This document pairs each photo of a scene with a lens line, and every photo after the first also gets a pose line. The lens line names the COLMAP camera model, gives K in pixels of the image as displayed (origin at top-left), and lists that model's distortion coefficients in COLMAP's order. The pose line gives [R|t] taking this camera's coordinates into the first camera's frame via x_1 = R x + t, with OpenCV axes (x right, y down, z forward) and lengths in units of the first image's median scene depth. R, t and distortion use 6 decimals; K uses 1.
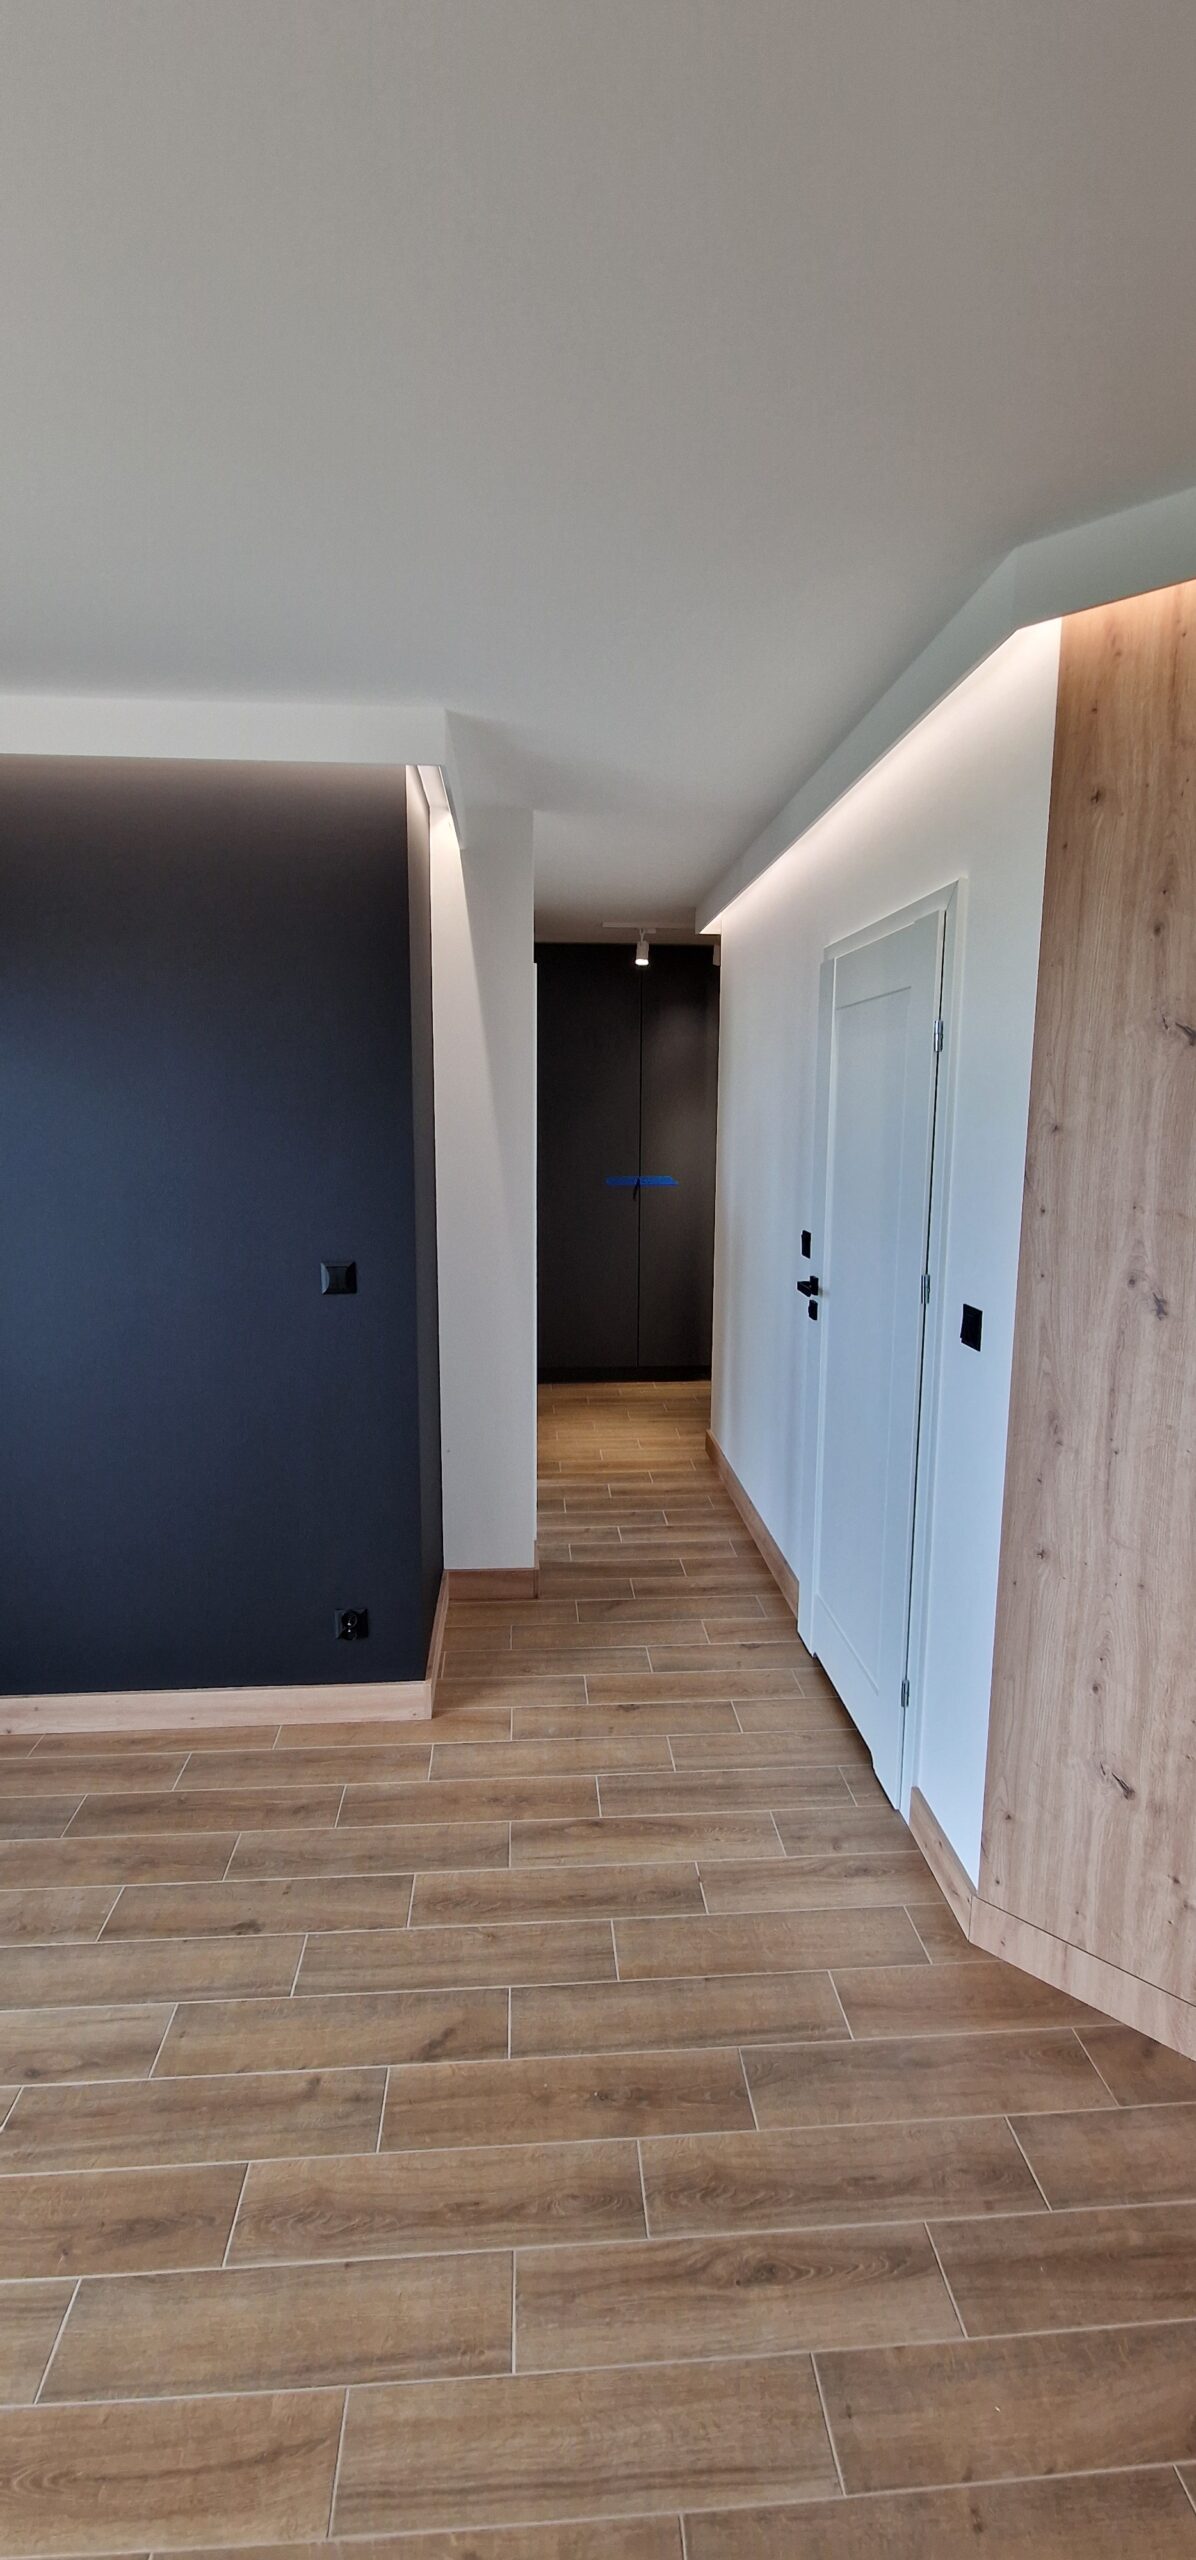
lens RADIAL K [[1042.2, 0, 594.0], [0, 1042.2, 1264.3], [0, 0, 1]] dist [0.013363, -0.009730]
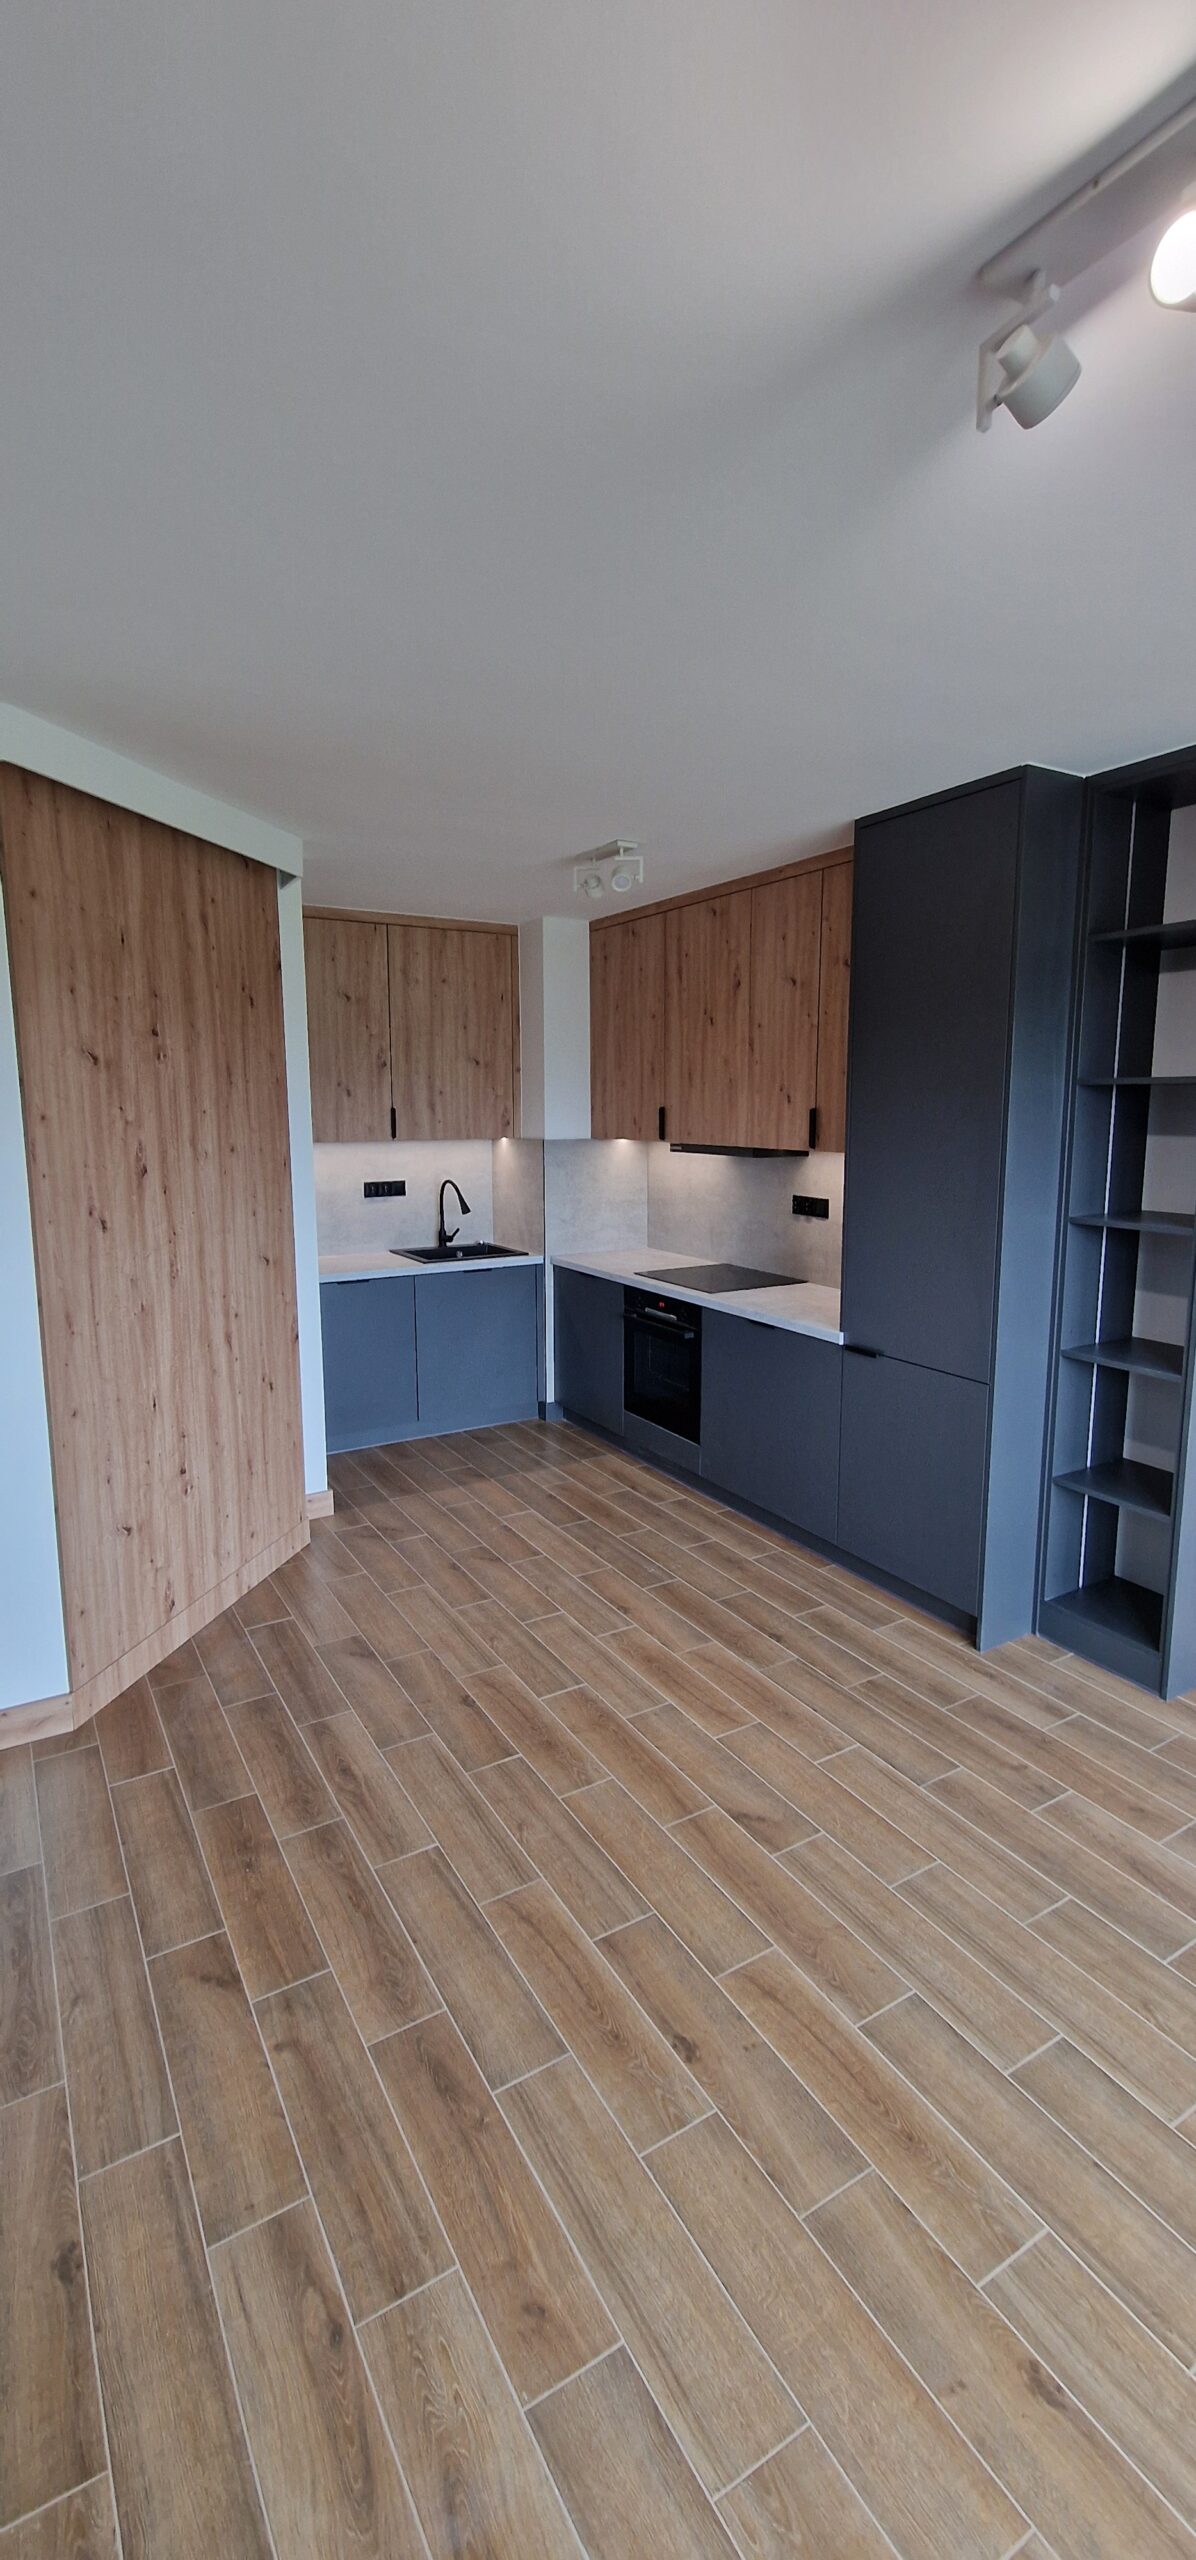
lens RADIAL K [[1049.8, 0, 592.5], [0, 1049.8, 1258.5], [0, 0, 1]] dist [0.003243, -0.004676]
pose [[-0.445847, -0.137464, 0.884491, -1.178220], [0.134362, 0.966664, 0.217963, -0.153567], [-0.884968, 0.216020, -0.412514, 0.954304]]
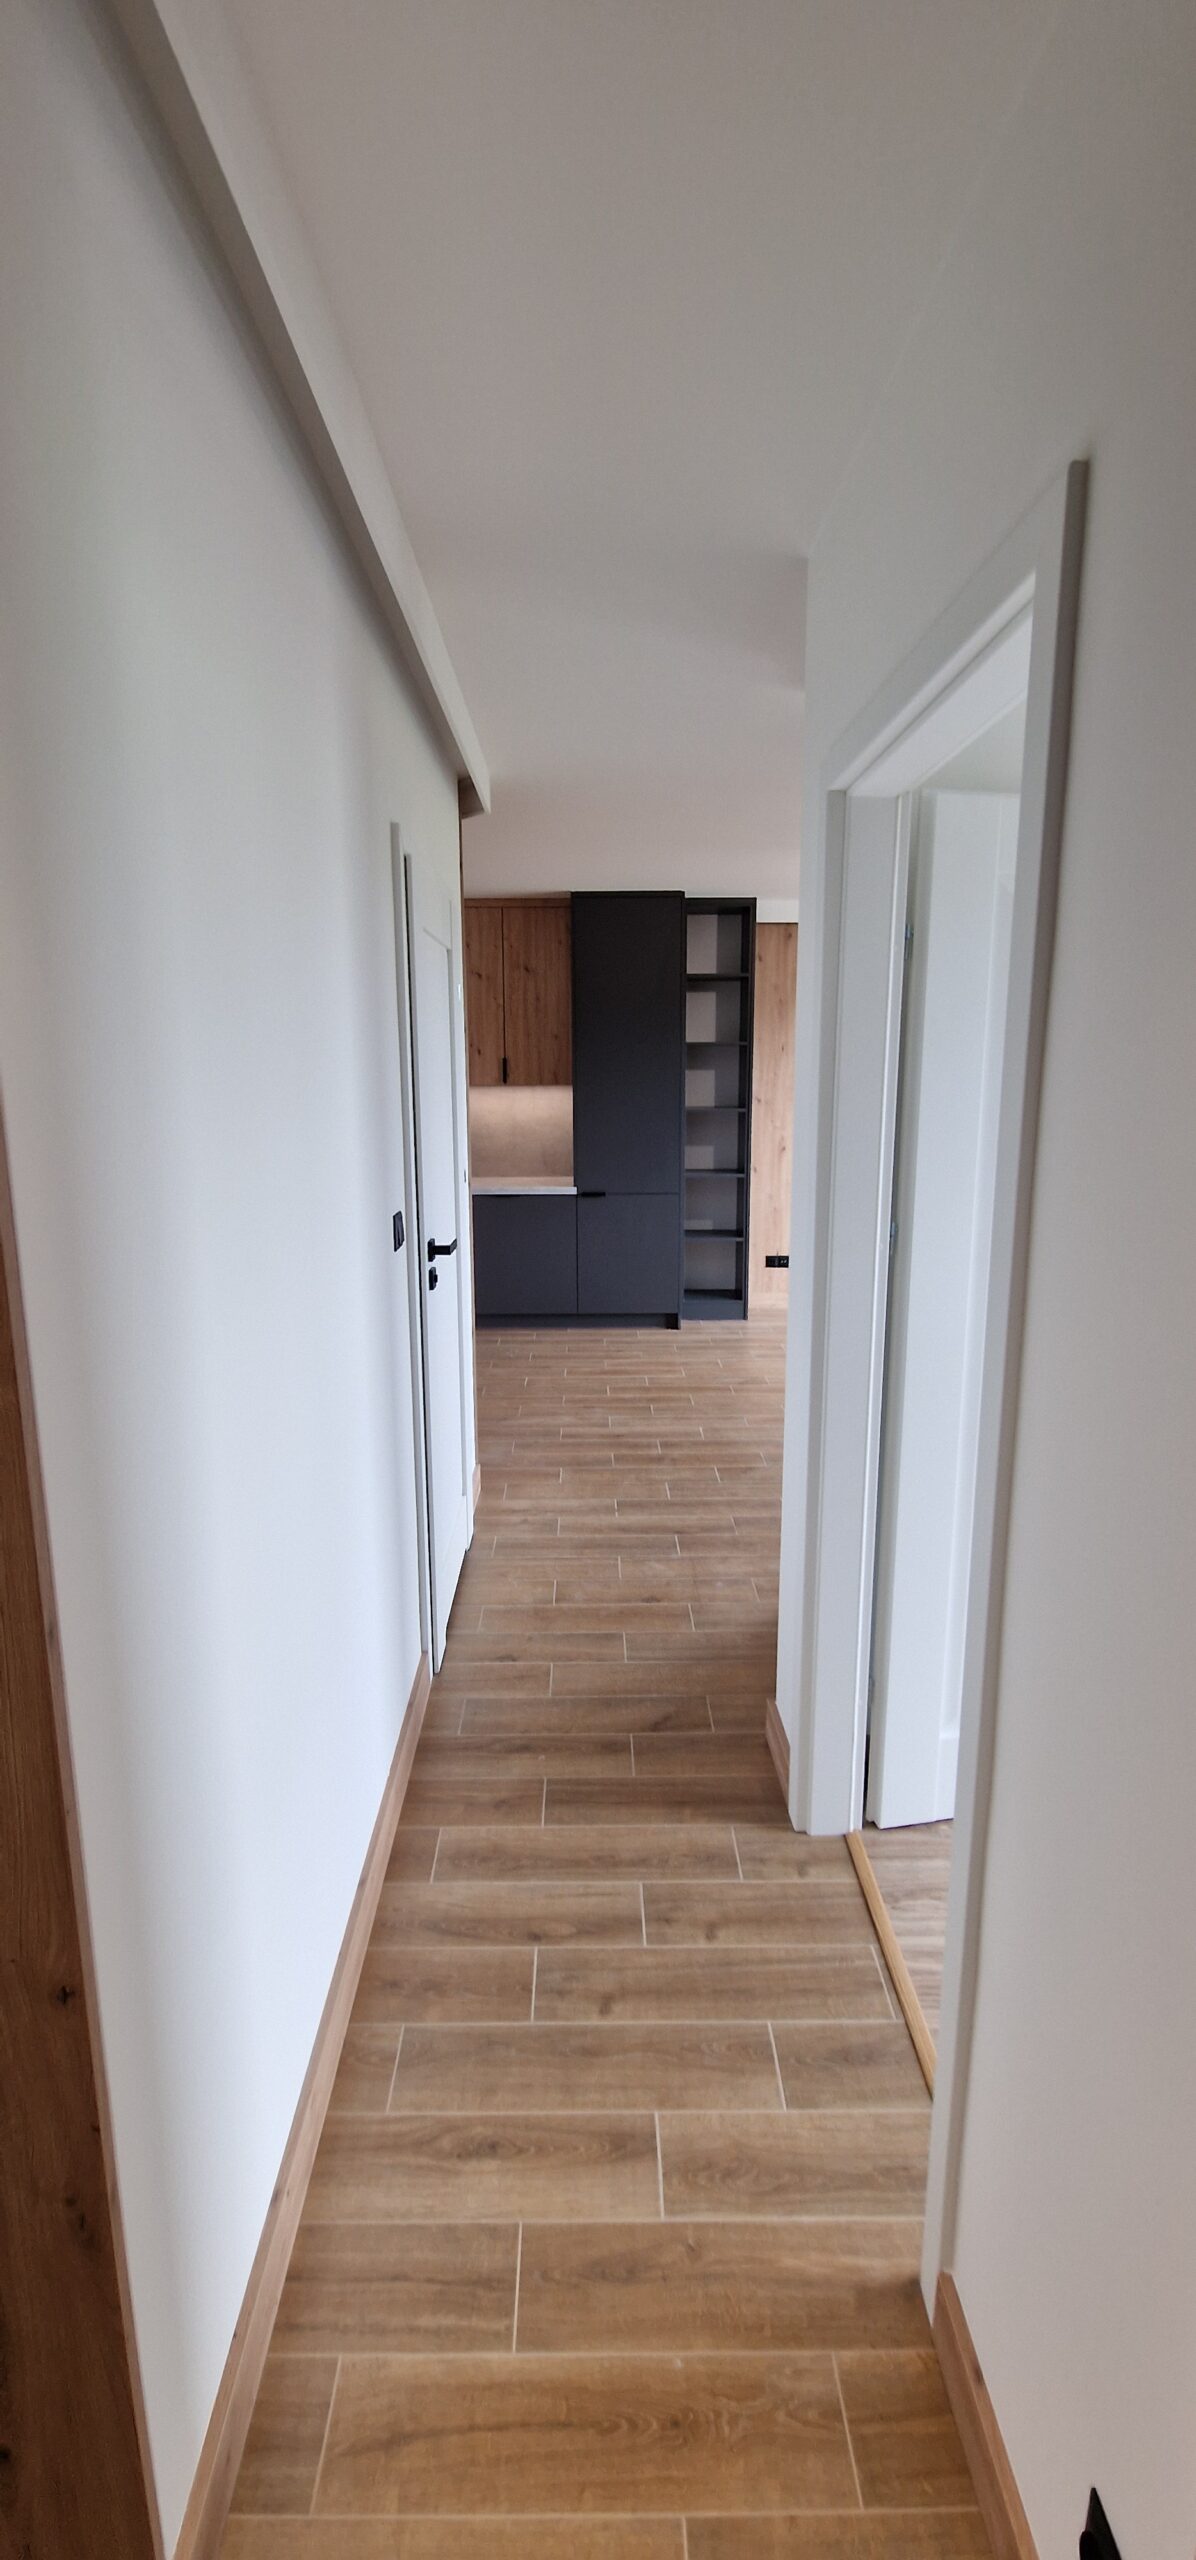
lens RADIAL K [[1049.8, 0, 592.5], [0, 1049.8, 1258.5], [0, 0, 1]] dist [0.003243, -0.004676]
pose [[-0.997883, -0.014908, 0.063300, 0.047502], [0.006761, 0.944314, 0.328978, -0.425842], [-0.064680, 0.328709, -0.942214, 3.012516]]
